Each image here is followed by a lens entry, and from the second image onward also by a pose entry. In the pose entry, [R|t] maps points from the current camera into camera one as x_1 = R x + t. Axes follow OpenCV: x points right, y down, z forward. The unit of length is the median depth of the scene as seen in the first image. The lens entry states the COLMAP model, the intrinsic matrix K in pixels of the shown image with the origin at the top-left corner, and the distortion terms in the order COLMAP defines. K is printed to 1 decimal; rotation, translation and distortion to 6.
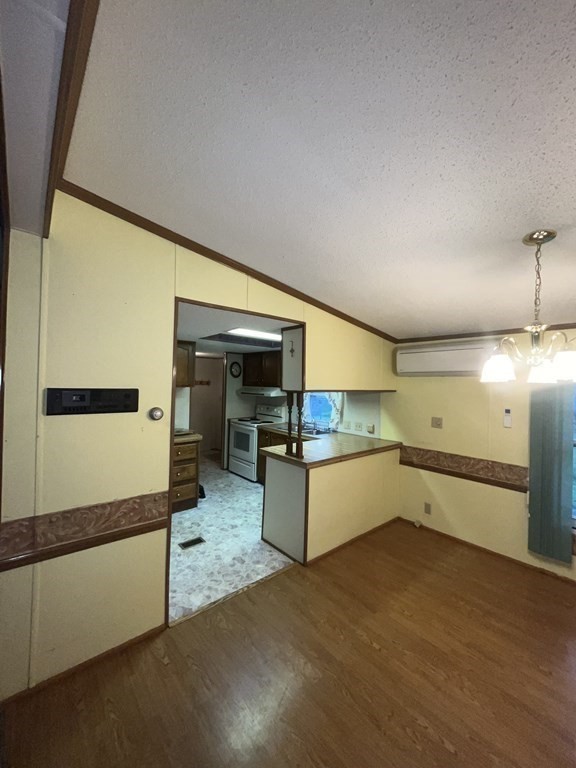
lens RADIAL K [[309.6, 0, 288.0], [0, 309.6, 382.3], [0, 0, 1]] dist [-0.000666, 0.000442]
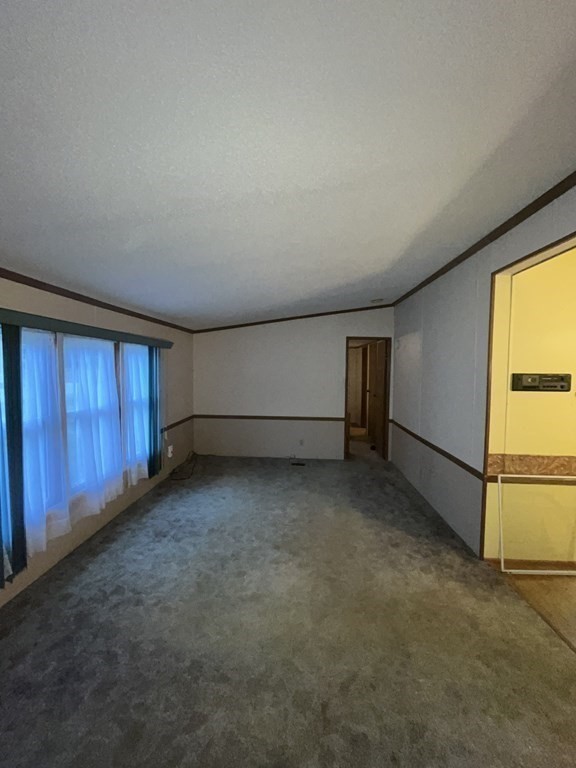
lens RADIAL K [[309.6, 0, 288.0], [0, 309.6, 382.3], [0, 0, 1]] dist [-0.000666, 0.000442]
pose [[0.722969, 0.012850, -0.690761, -0.237704], [0.014185, 0.999340, 0.033437, -0.002026], [0.690735, -0.033972, 0.722310, -0.407744]]
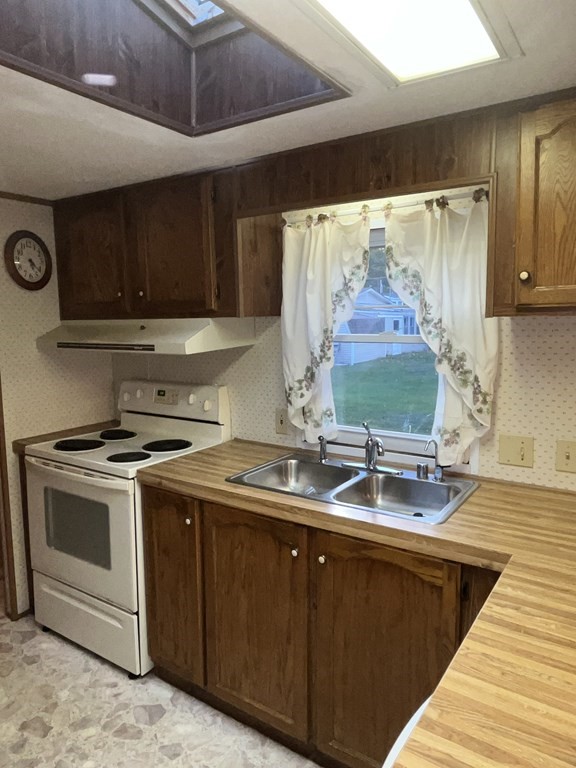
lens RADIAL K [[525.3, 0, 288.0], [0, 525.3, 384.0], [0, 0, 1]] dist [0.005003, -0.000531]
pose [[0.964546, -0.067716, 0.255081, -0.123124], [0.034855, 0.990741, 0.131214, 0.024035], [-0.261604, -0.117671, 0.957975, 0.803157]]
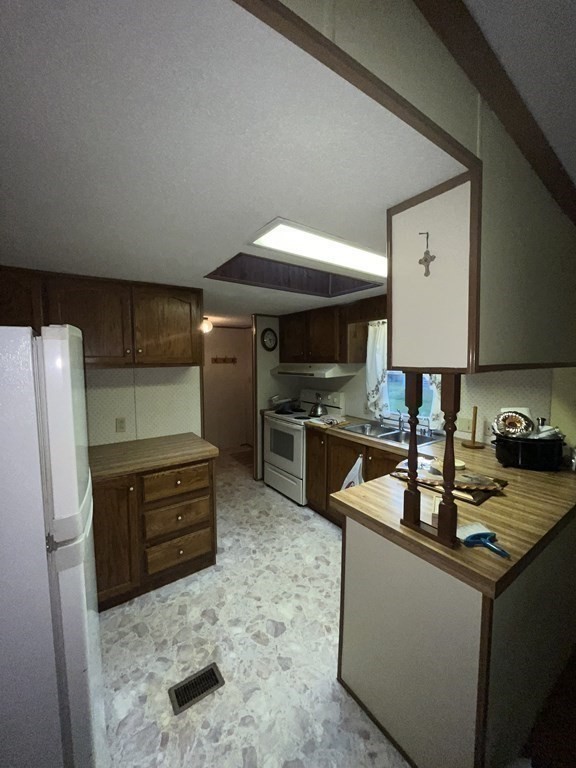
lens RADIAL K [[309.6, 0, 288.0], [0, 309.6, 382.3], [0, 0, 1]] dist [-0.000666, 0.000442]
pose [[0.994666, -0.019875, -0.101210, -0.096697], [0.027219, 0.997055, 0.071699, 0.010314], [0.099487, -0.074071, 0.992278, 0.506178]]
